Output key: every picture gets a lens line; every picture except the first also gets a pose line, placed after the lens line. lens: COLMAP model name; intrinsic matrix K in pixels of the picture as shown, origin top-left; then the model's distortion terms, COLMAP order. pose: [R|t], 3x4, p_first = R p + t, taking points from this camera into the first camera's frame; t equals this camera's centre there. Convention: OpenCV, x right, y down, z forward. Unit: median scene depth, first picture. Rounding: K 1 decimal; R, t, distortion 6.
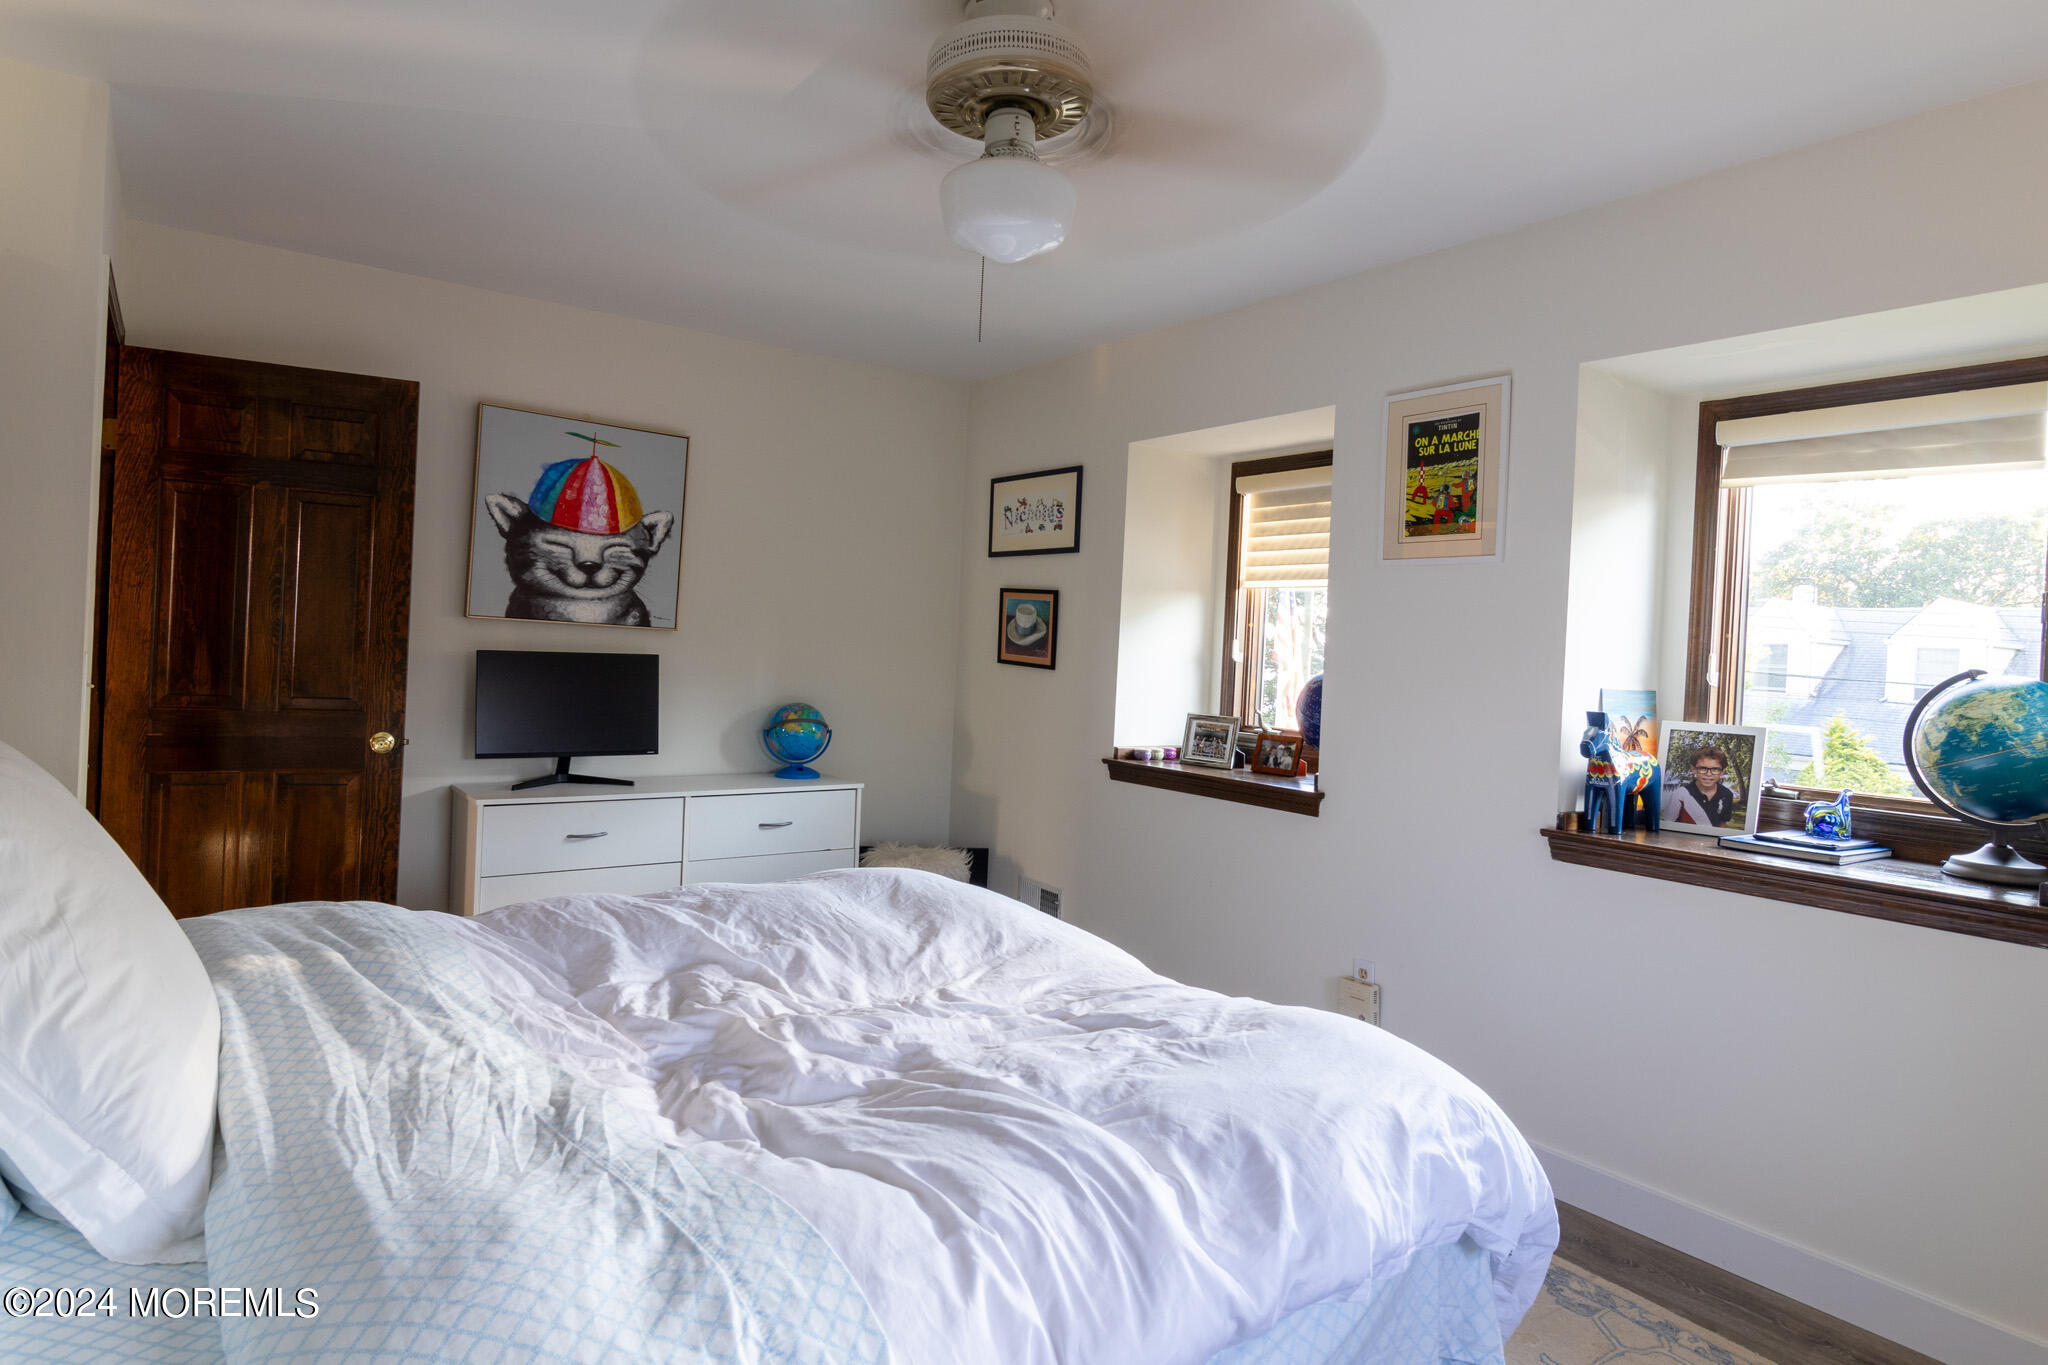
lens RADIAL K [[1235.2, 0, 1025.1], [0, 1235.2, 674.2], [0, 0, 1]] dist [0.001866, -0.000248]
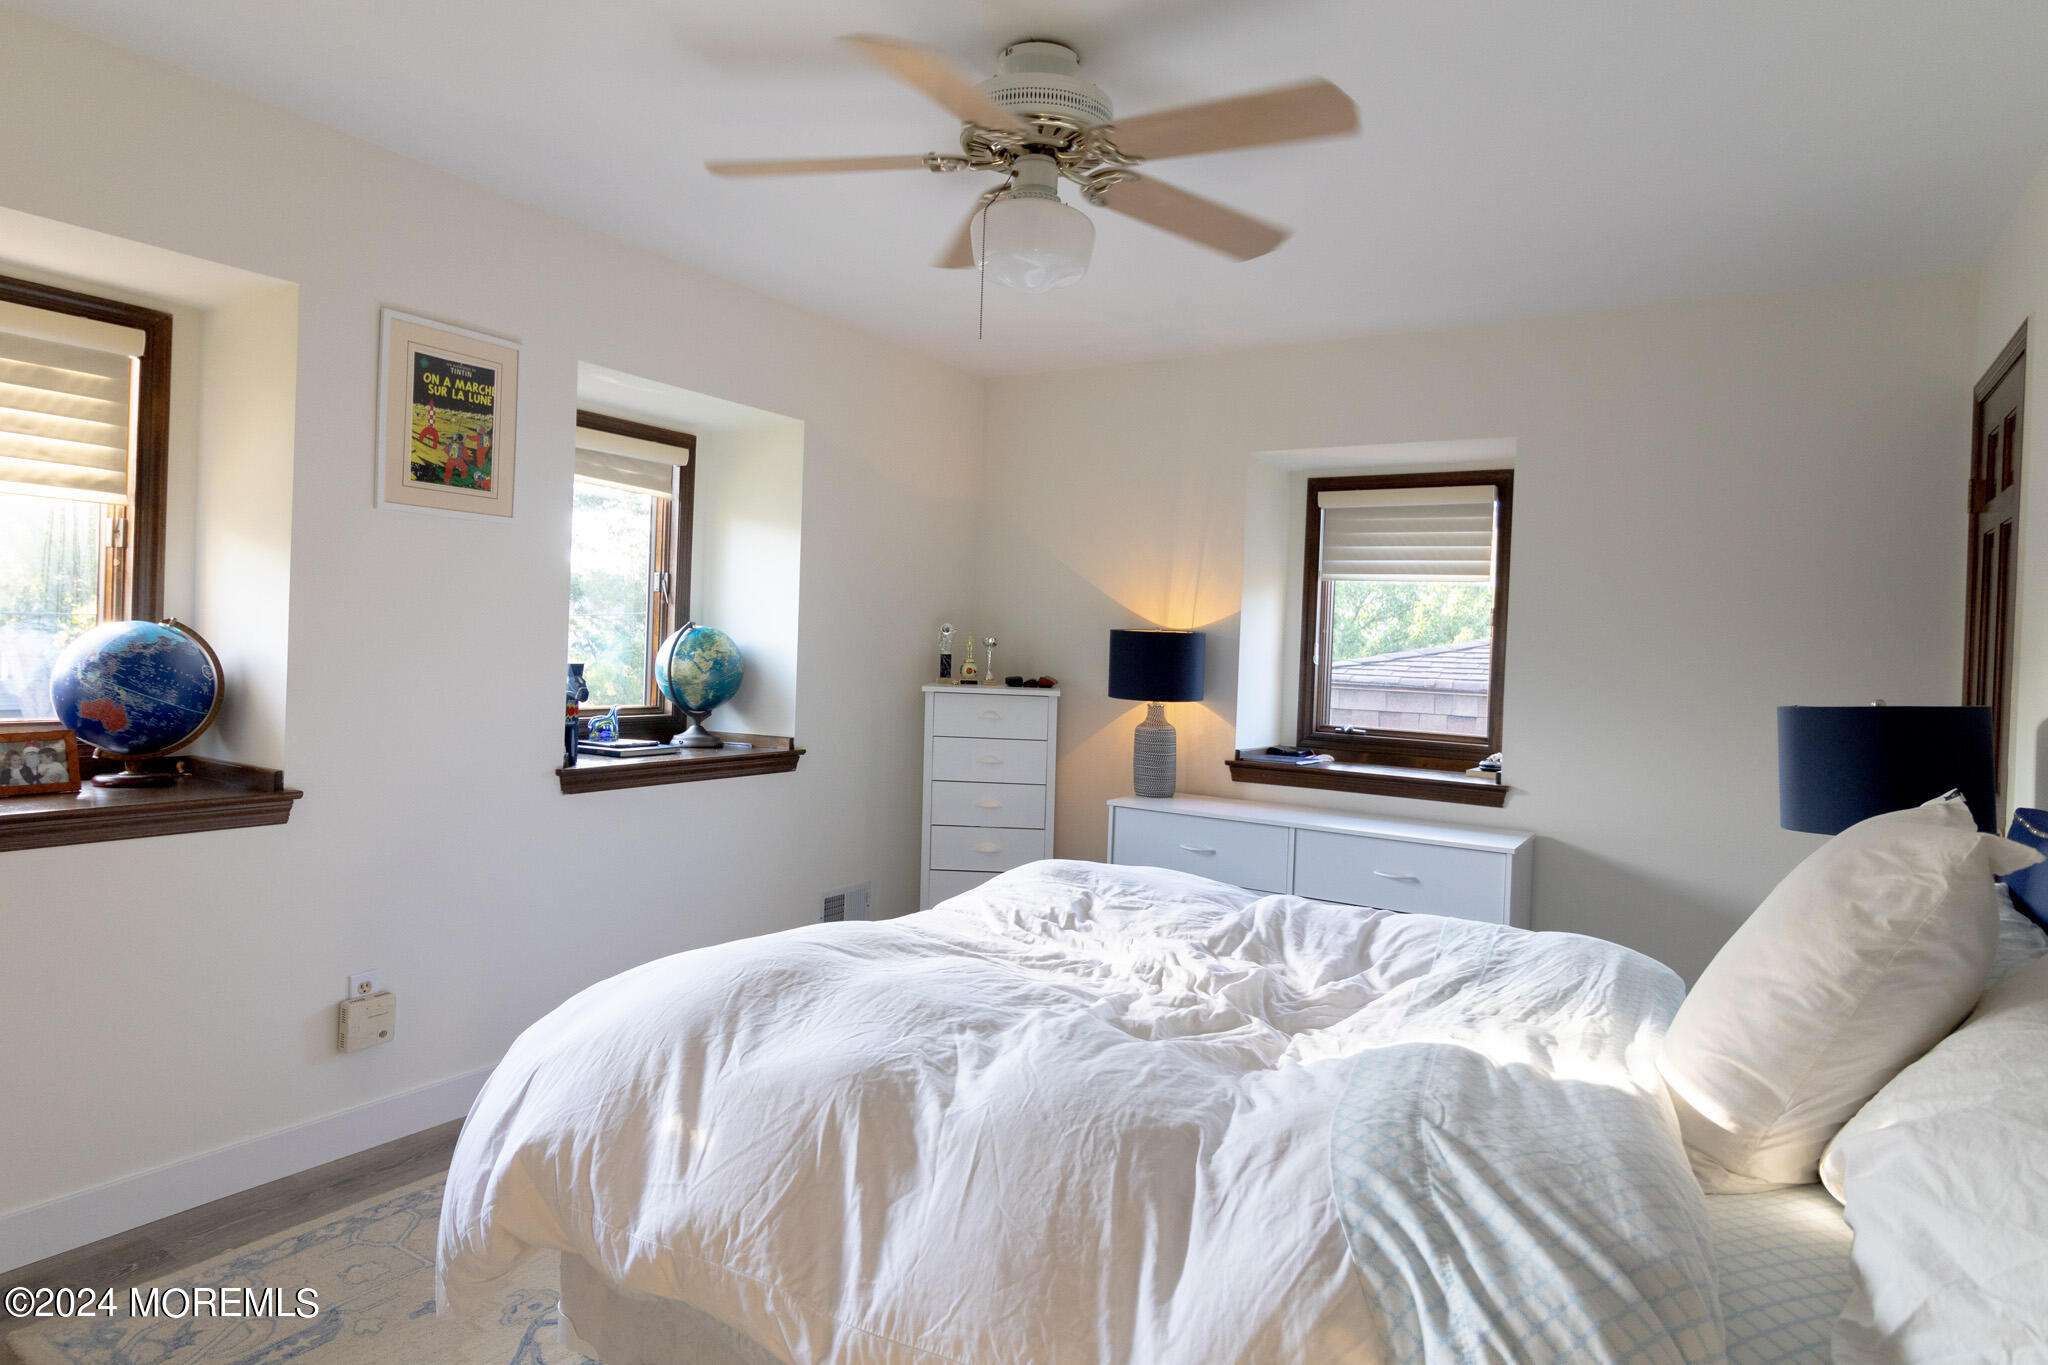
lens RADIAL K [[1235.2, 0, 1024.9], [0, 1235.2, 675.9], [0, 0, 1]] dist [0.001866, -0.000248]
pose [[-0.396497, -0.084667, 0.914124, -0.709156], [-0.037748, 0.996400, 0.075914, -0.057245], [-0.917260, -0.004407, -0.398265, 0.979012]]
